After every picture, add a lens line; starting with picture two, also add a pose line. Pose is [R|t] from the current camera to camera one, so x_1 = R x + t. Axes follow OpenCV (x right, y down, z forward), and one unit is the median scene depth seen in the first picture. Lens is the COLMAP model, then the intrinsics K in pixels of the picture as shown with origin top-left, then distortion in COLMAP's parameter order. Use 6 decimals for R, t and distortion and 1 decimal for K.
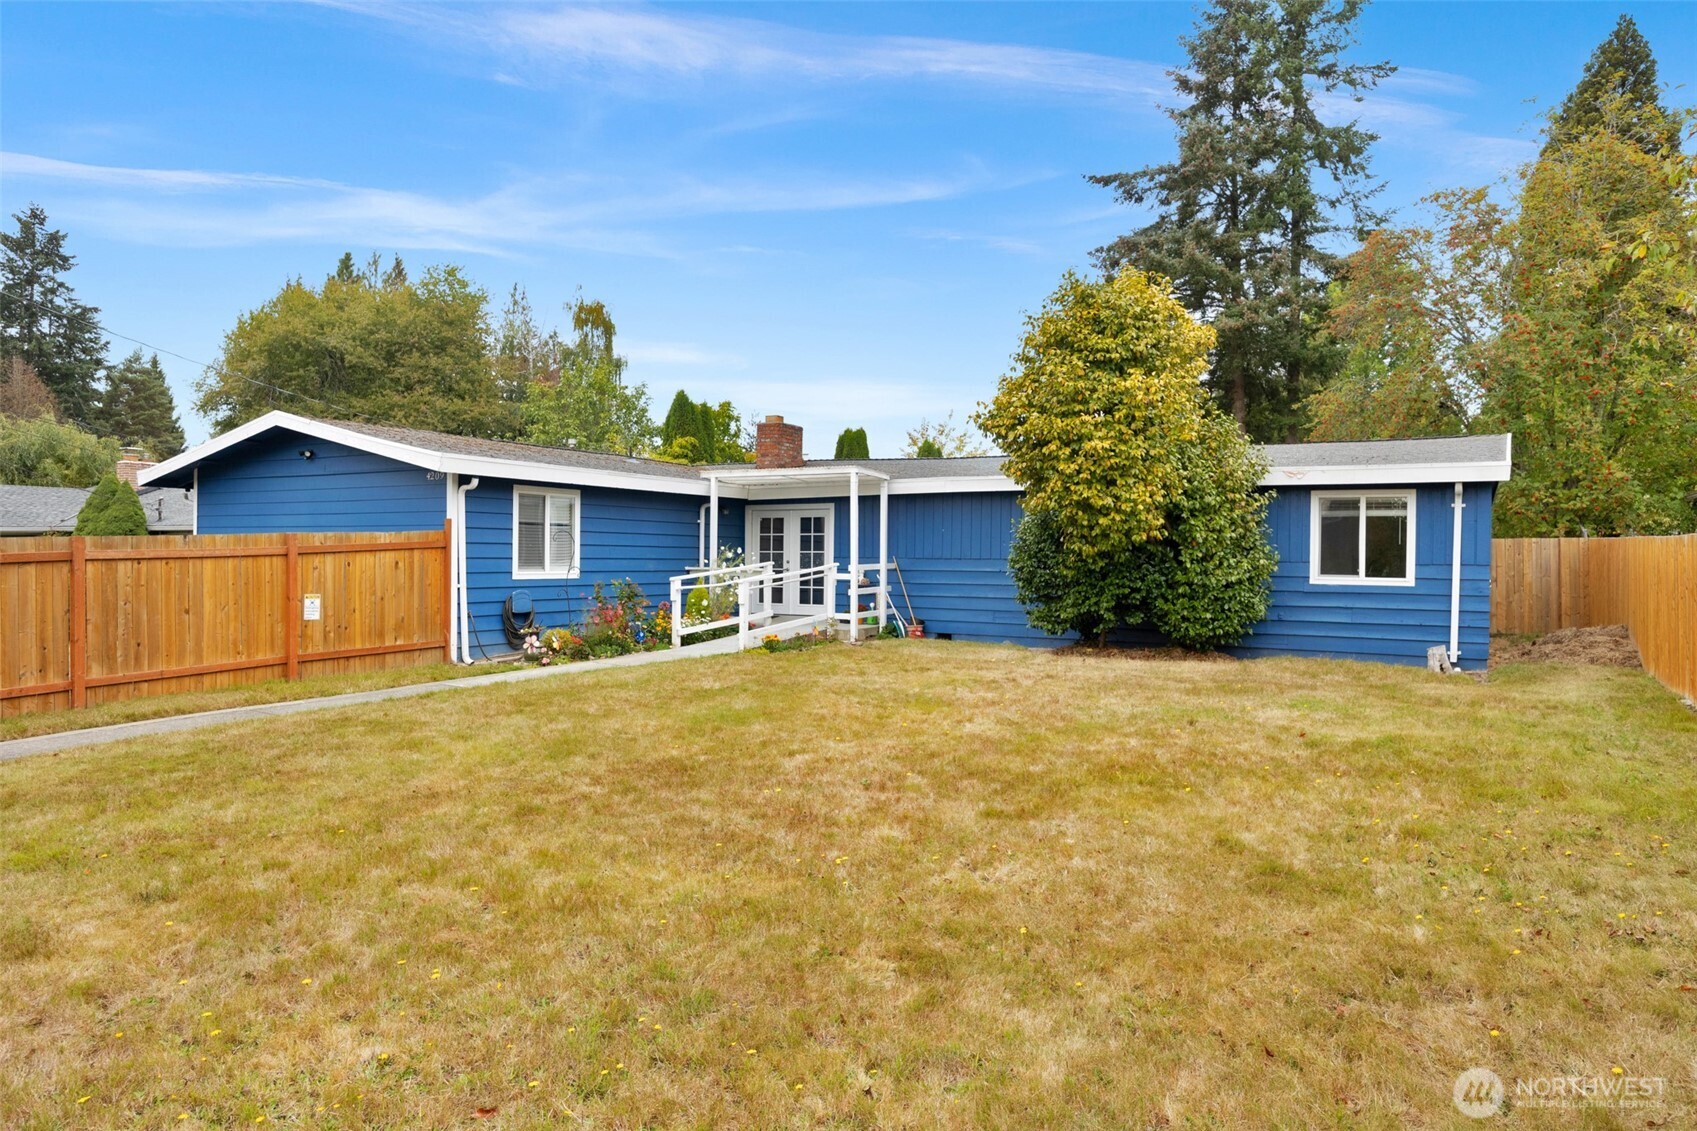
lens RADIAL K [[1062.2, 0, 850.0], [0, 1062.2, 547.4], [0, 0, 1]] dist [-0.010620, -0.002391]
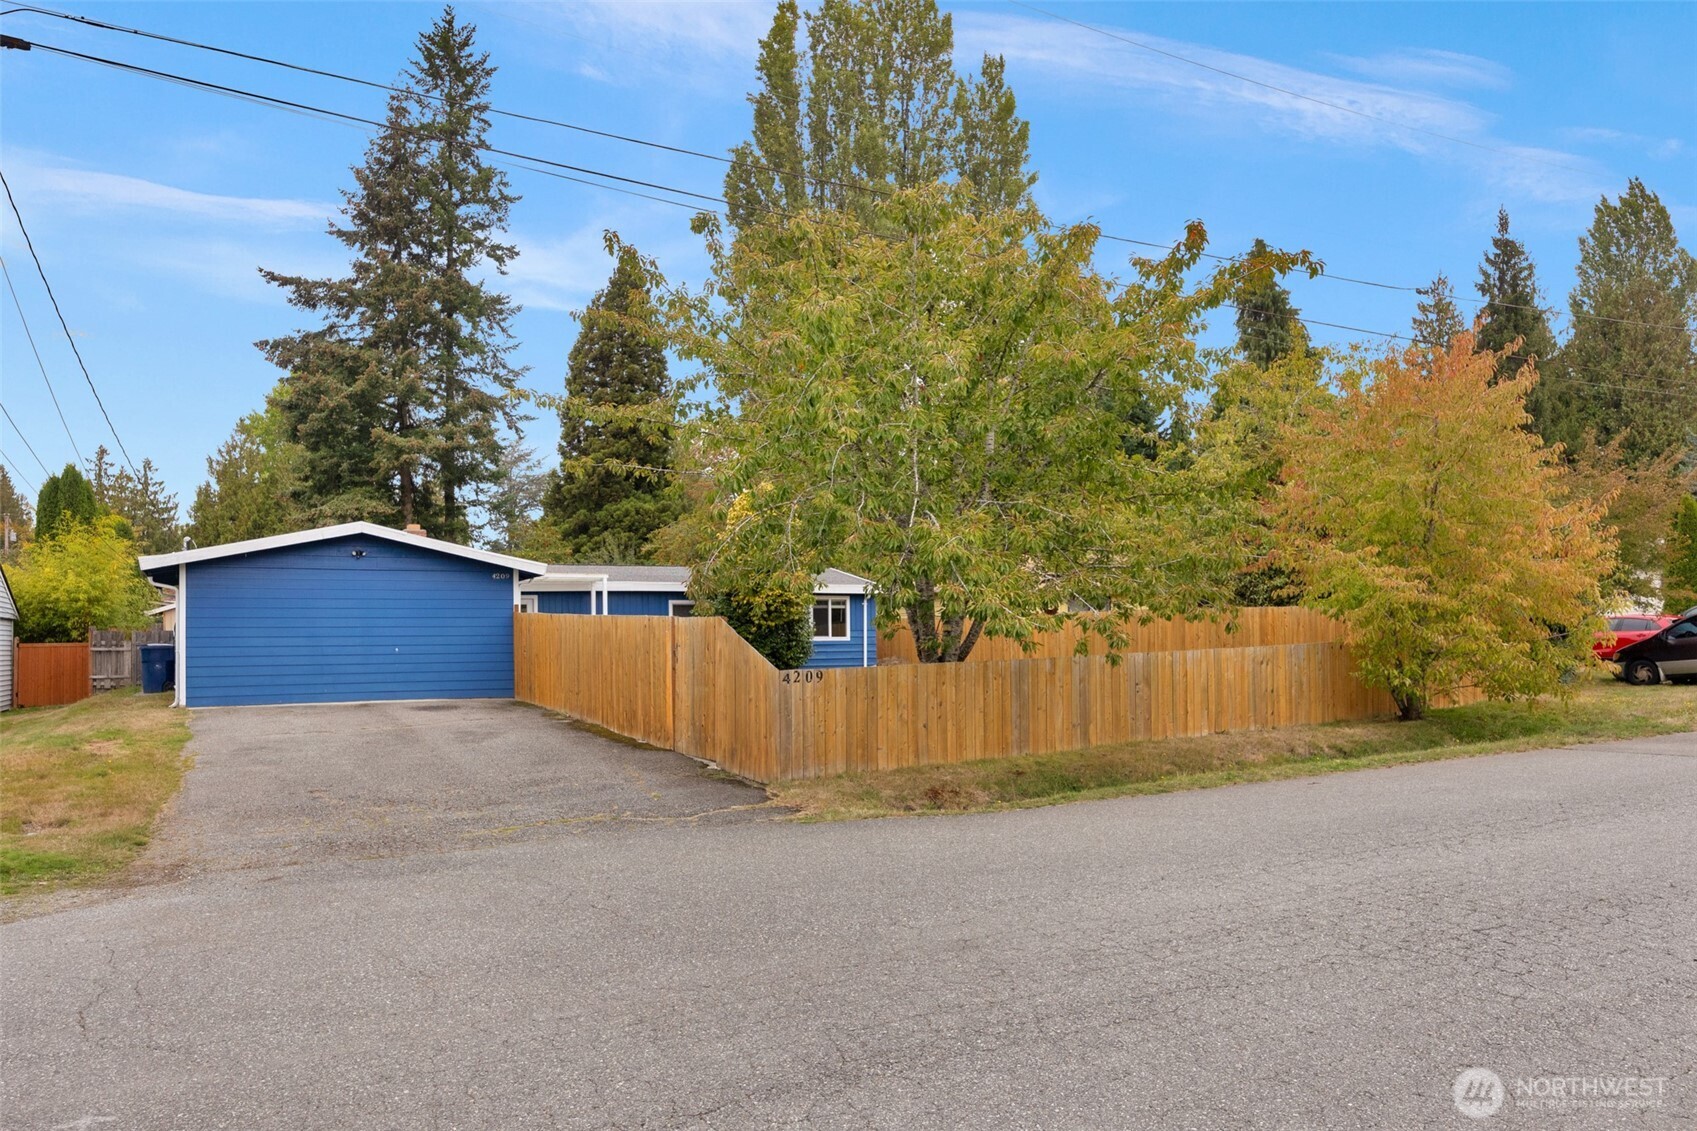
lens RADIAL K [[1232.2, 0, 852.4], [0, 1232.2, 619.1], [0, 0, 1]] dist [-0.011482, 0.000680]
pose [[0.521556, 0.000196, 0.853217, -1.594638], [0.013514, 0.999873, -0.008491, 0.013956], [-0.853110, 0.015959, 0.521486, -0.322570]]
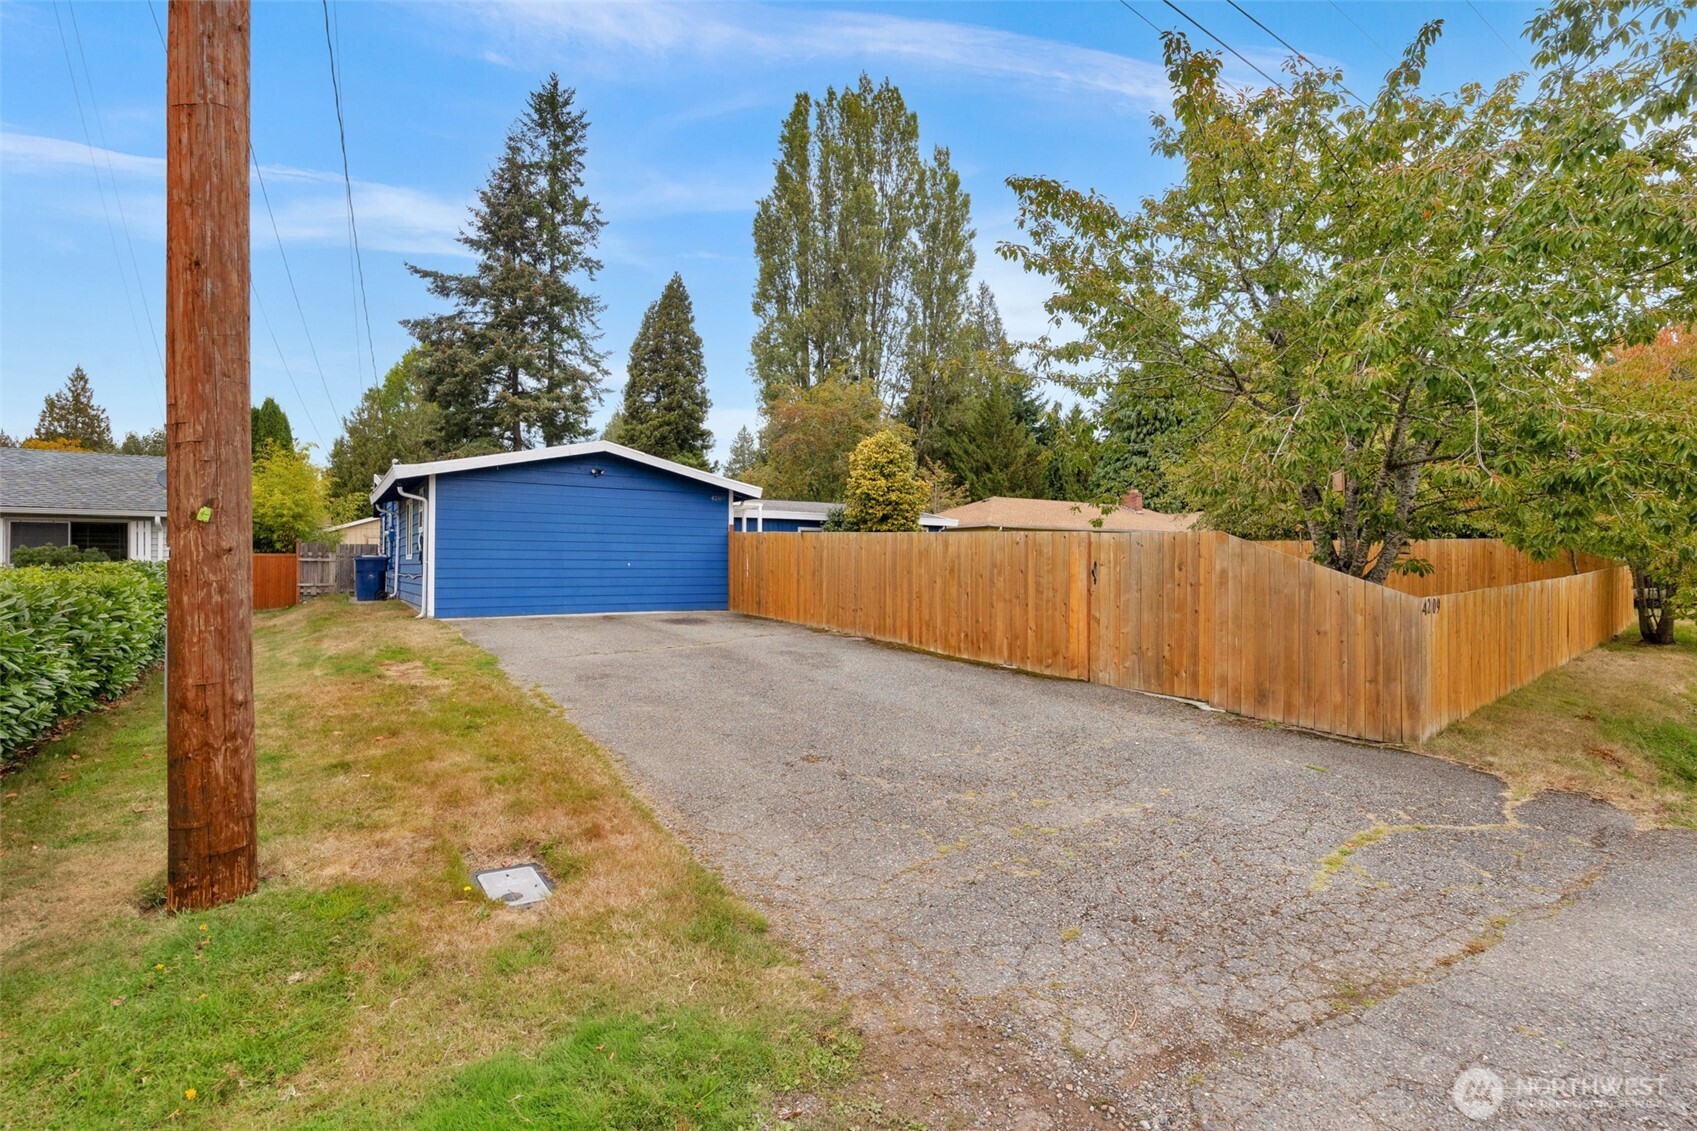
lens RADIAL K [[808.7, 0, 845.4], [0, 808.7, 560.7], [0, 0, 1]] dist [-0.017451, -0.000440]
pose [[0.431721, -0.002900, 0.902002, -1.409162], [-0.004167, 0.999978, 0.005210, 0.020242], [-0.901997, -0.006008, 0.431700, 0.283556]]
